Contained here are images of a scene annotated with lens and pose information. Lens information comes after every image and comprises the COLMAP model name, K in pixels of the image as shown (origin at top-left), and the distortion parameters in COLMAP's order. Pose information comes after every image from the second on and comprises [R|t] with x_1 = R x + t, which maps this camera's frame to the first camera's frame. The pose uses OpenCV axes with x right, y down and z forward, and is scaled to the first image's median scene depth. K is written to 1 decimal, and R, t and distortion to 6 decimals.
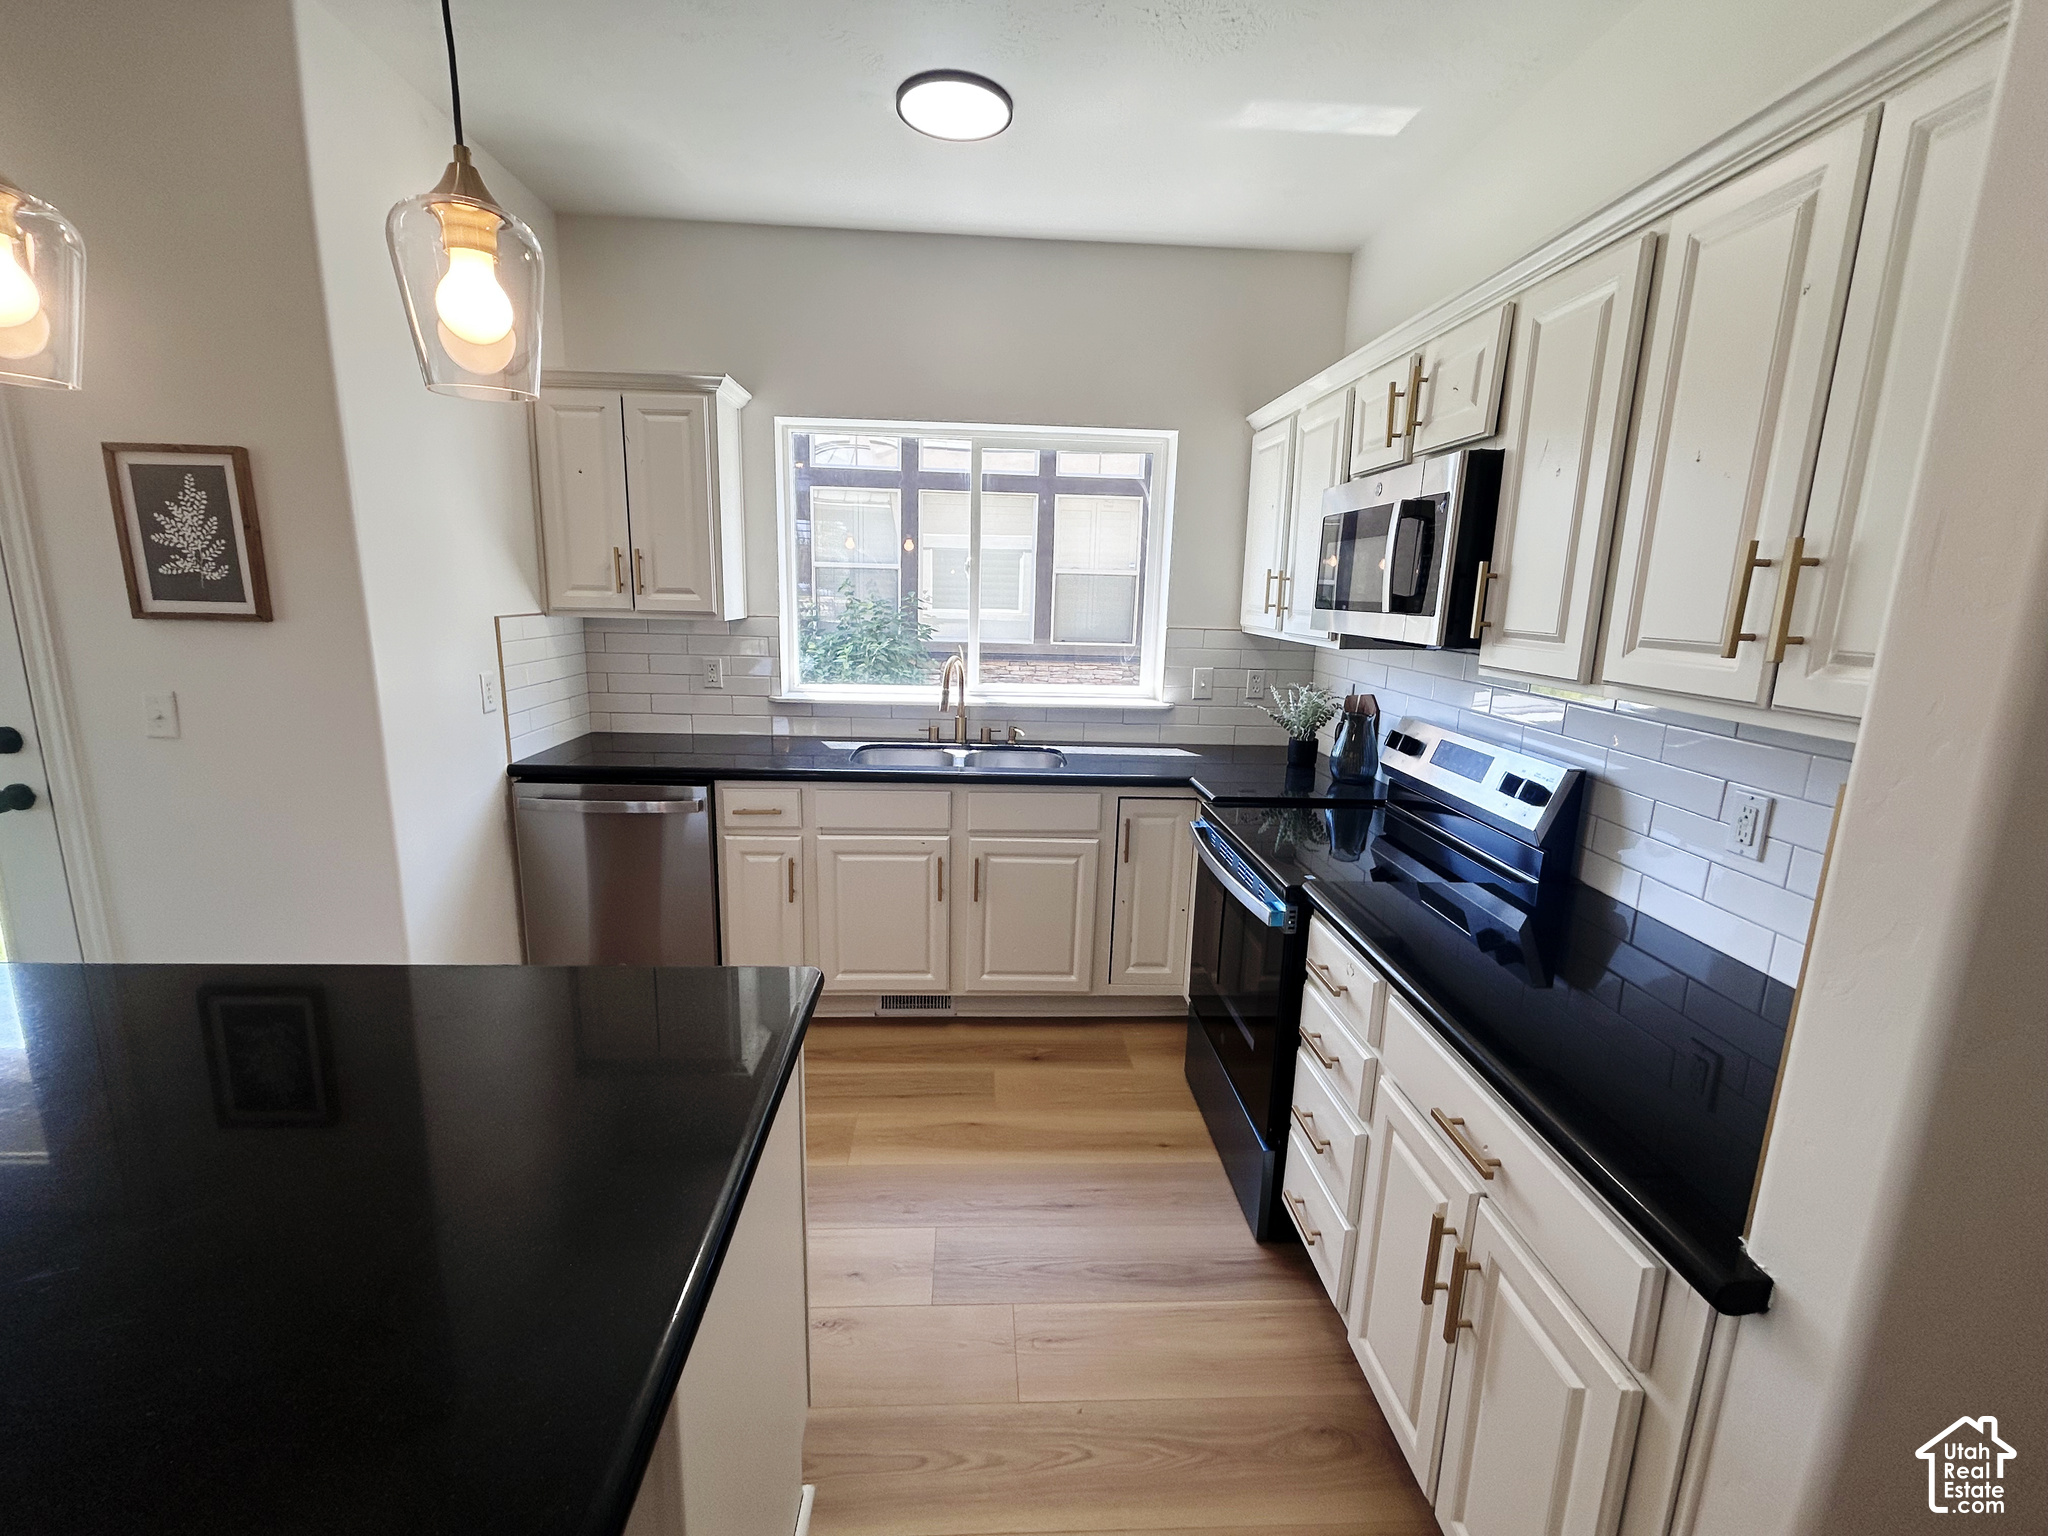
lens RADIAL K [[899.2, 0, 1025.2], [0, 899.2, 763.9], [0, 0, 1]] dist [0.009753, -0.000061]
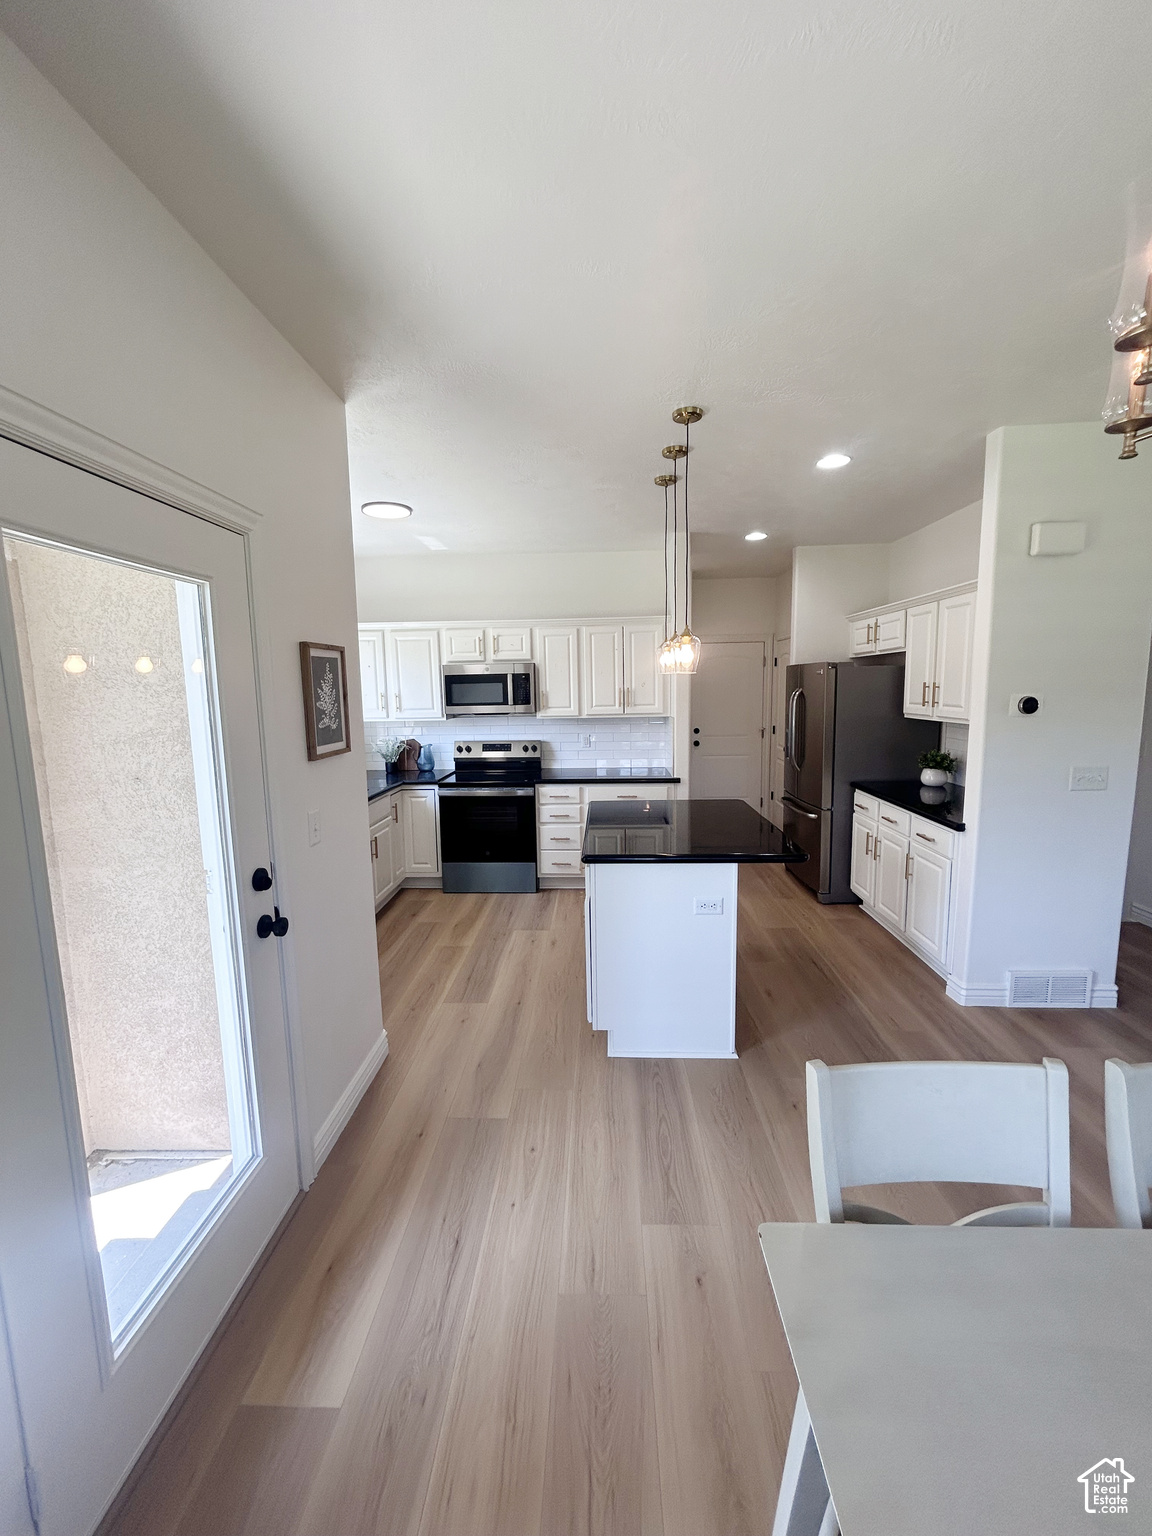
lens RADIAL K [[619.2, 0, 578.6], [0, 619.2, 763.7], [0, 0, 1]] dist [-0.000331, 0.000172]
pose [[0.087625, -0.151619, 0.984547, -1.927014], [0.212723, 0.968399, 0.130200, -0.198069], [-0.973176, 0.198027, 0.117109, 0.494786]]
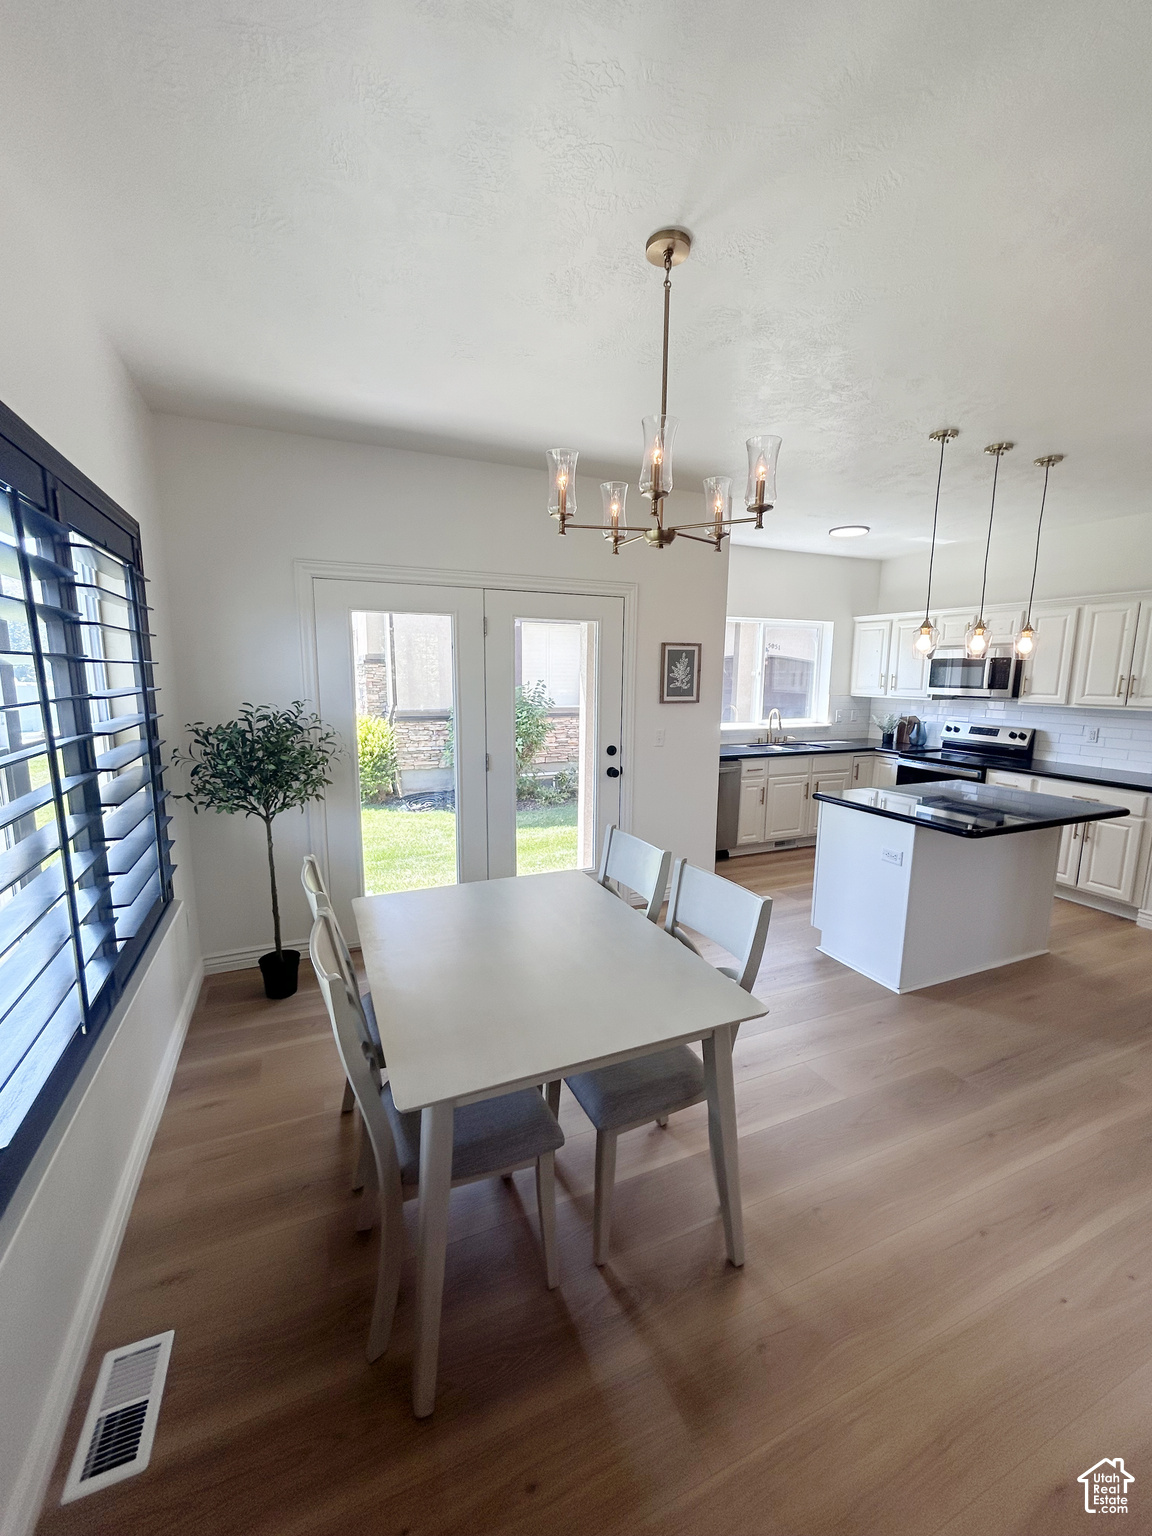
lens RADIAL K [[619.2, 0, 578.6], [0, 619.2, 763.7], [0, 0, 1]] dist [-0.000331, 0.000172]
pose [[0.933173, -0.070763, 0.352393, -1.927371], [0.084539, 0.996135, -0.023839, 0.048496], [-0.349344, 0.052037, 0.935549, -0.691719]]
